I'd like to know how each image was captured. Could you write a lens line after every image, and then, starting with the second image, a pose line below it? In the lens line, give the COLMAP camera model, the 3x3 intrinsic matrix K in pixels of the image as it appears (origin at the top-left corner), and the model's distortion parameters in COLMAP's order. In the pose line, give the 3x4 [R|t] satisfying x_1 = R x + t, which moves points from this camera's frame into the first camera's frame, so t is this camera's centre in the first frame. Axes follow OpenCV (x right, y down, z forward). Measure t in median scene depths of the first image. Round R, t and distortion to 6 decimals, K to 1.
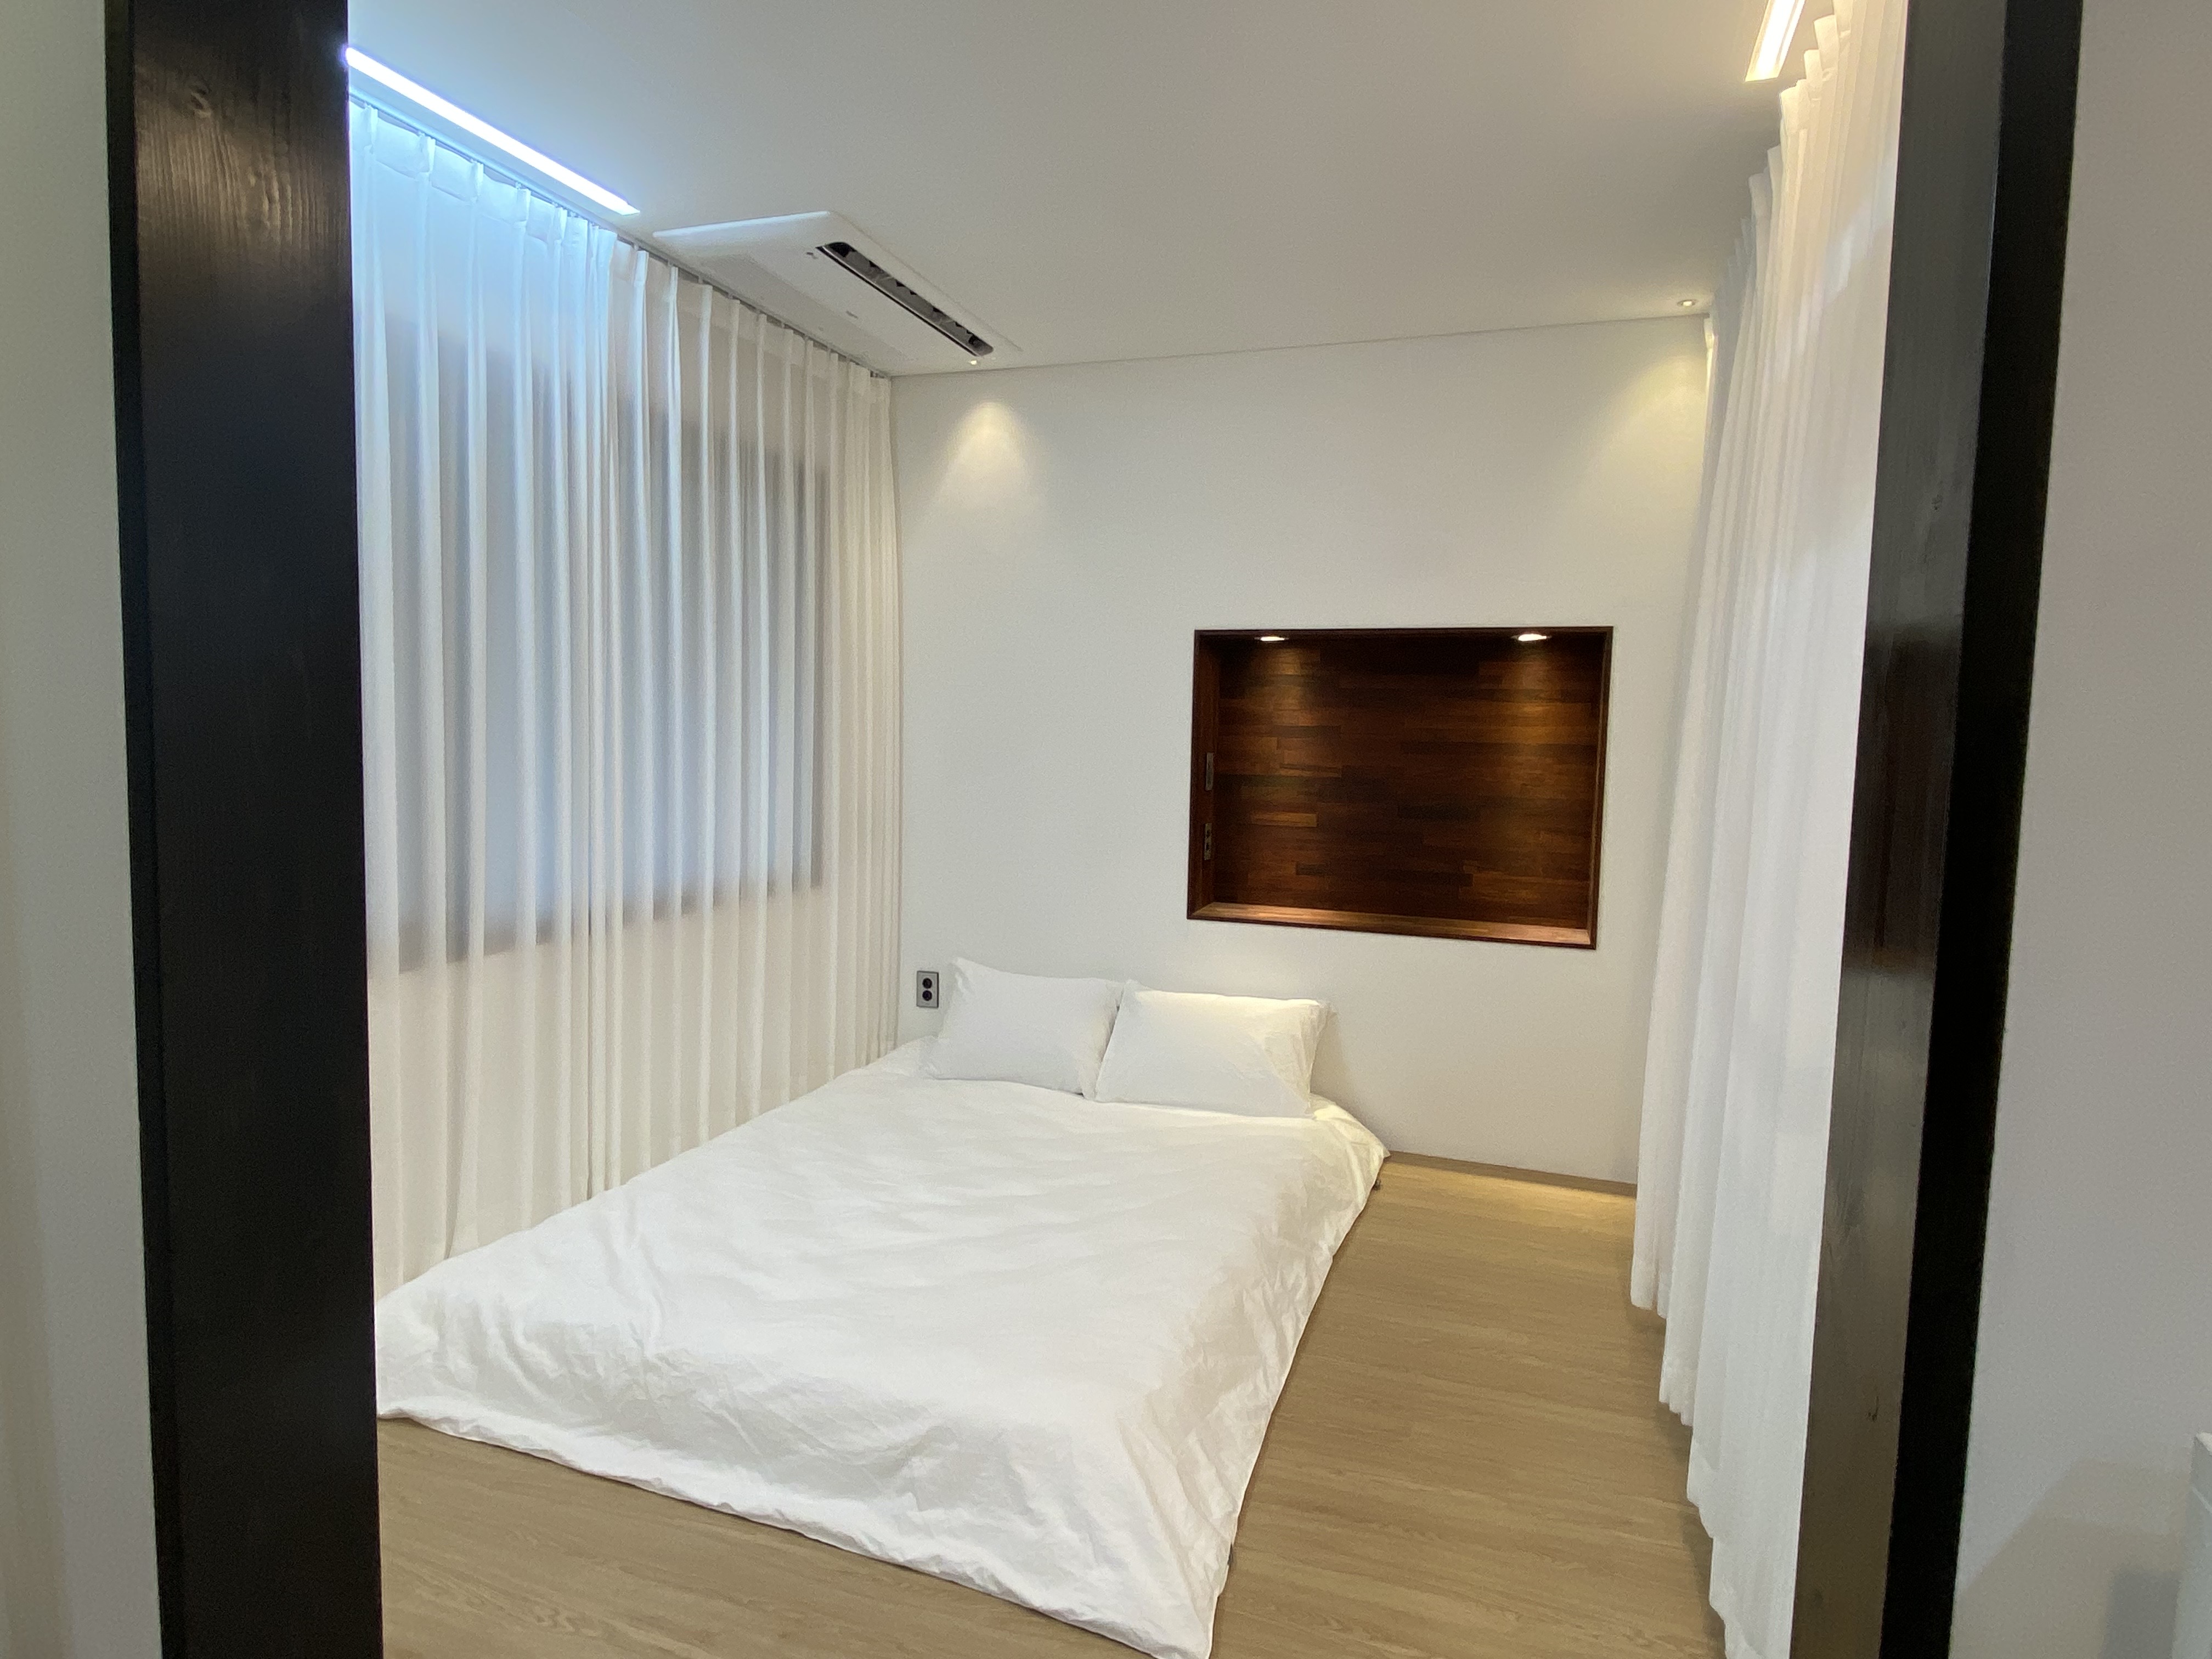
lens RADIAL K [[1235.6, 0, 1094.1], [0, 1235.6, 834.1], [0, 0, 1]] dist [-0.000950, -0.000054]
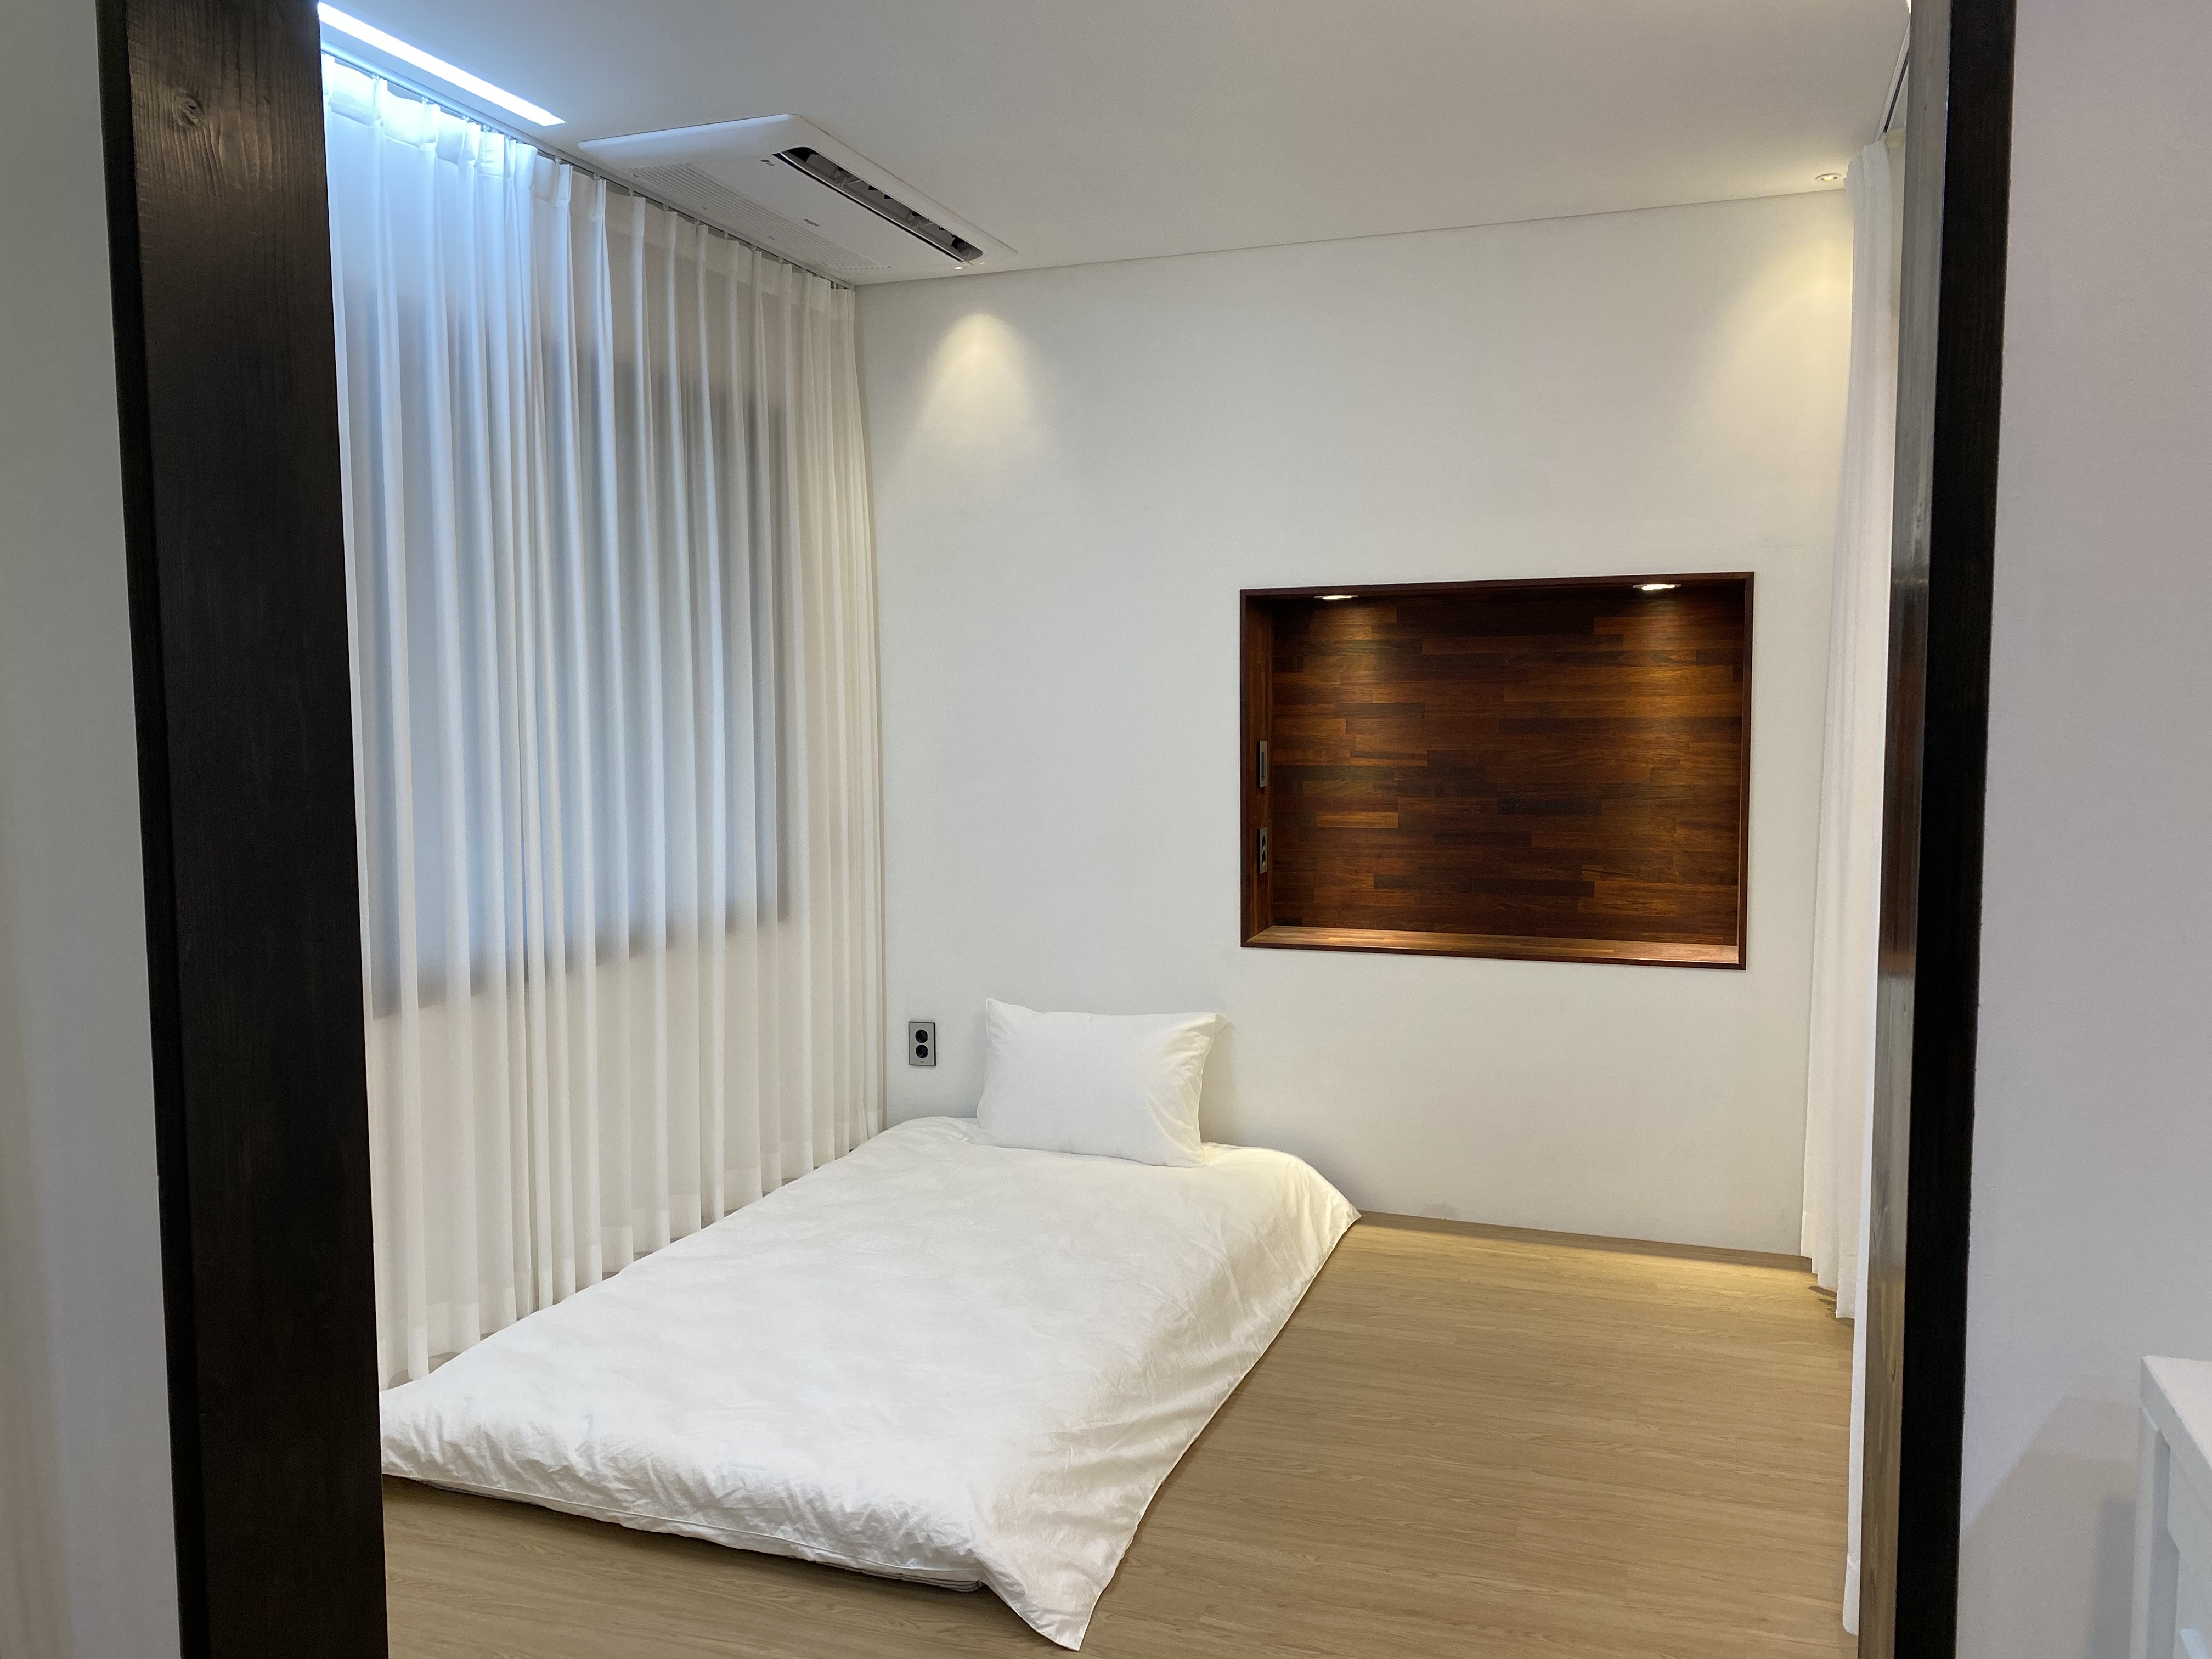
lens RADIAL K [[1689.5, 0, 1111.8], [0, 1689.5, 824.7], [0, 0, 1]] dist [0.017828, -0.018467]
pose [[0.999590, -0.028580, -0.001704, -0.005724], [0.028561, 0.999537, -0.010525, -0.002187], [0.002004, 0.010472, 0.999943, -0.114393]]
